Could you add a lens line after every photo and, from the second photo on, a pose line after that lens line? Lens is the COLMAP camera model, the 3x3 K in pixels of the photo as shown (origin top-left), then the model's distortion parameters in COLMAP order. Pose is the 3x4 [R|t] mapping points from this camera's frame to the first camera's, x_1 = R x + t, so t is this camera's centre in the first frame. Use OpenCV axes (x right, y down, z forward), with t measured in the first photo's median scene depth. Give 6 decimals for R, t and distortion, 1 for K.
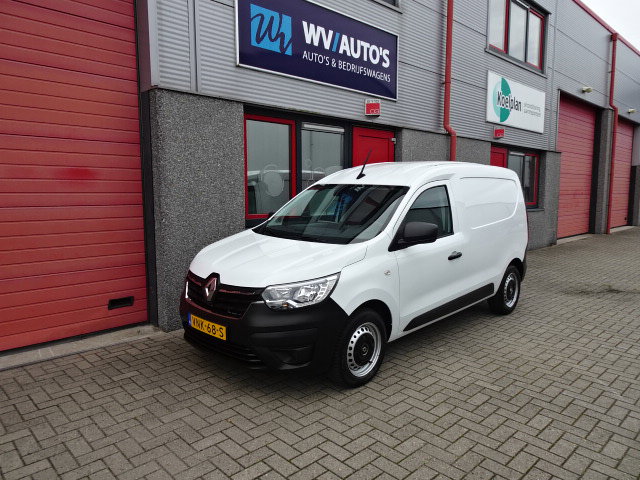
lens RADIAL K [[460.7, 0, 322.7], [0, 460.7, 239.2], [0, 0, 1]] dist [0.013477, -0.003801]
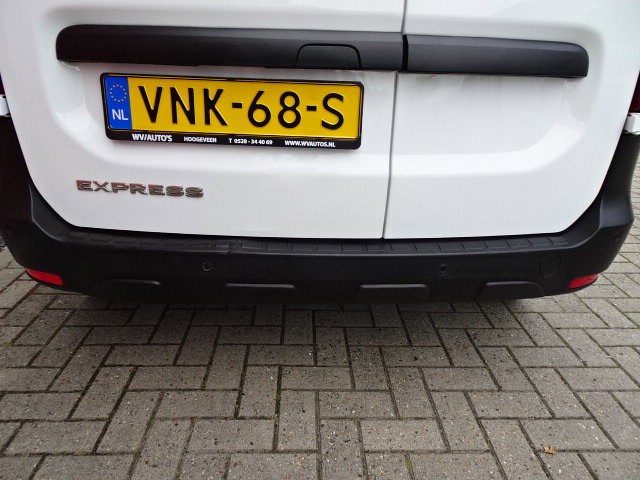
lens RADIAL K [[460.7, 0, 318.6], [0, 460.7, 244.0], [0, 0, 1]] dist [0.013477, -0.003801]
pose [[0.673576, -0.297280, 0.676698, -0.331969], [0.073483, 0.937946, 0.338906, 0.058132], [-0.735456, -0.178553, 0.653623, 0.571188]]
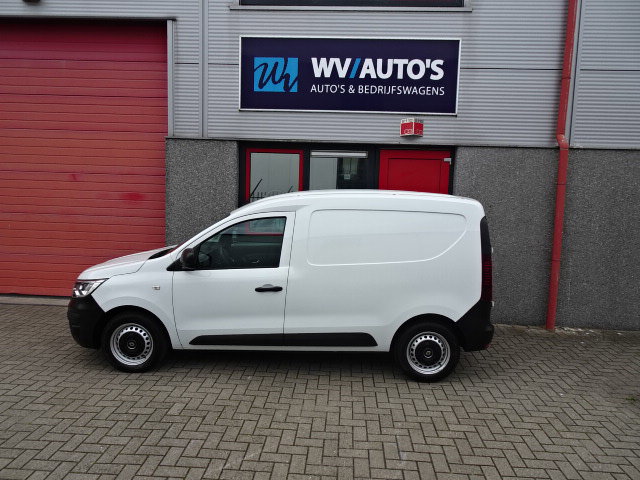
lens RADIAL K [[460.7, 0, 322.5], [0, 460.7, 240.8], [0, 0, 1]] dist [0.013477, -0.003801]
pose [[0.678567, 0.093934, -0.728508, 0.970103], [-0.107811, 0.993785, 0.027719, -0.095382], [0.726584, 0.059731, 0.684476, 0.366425]]
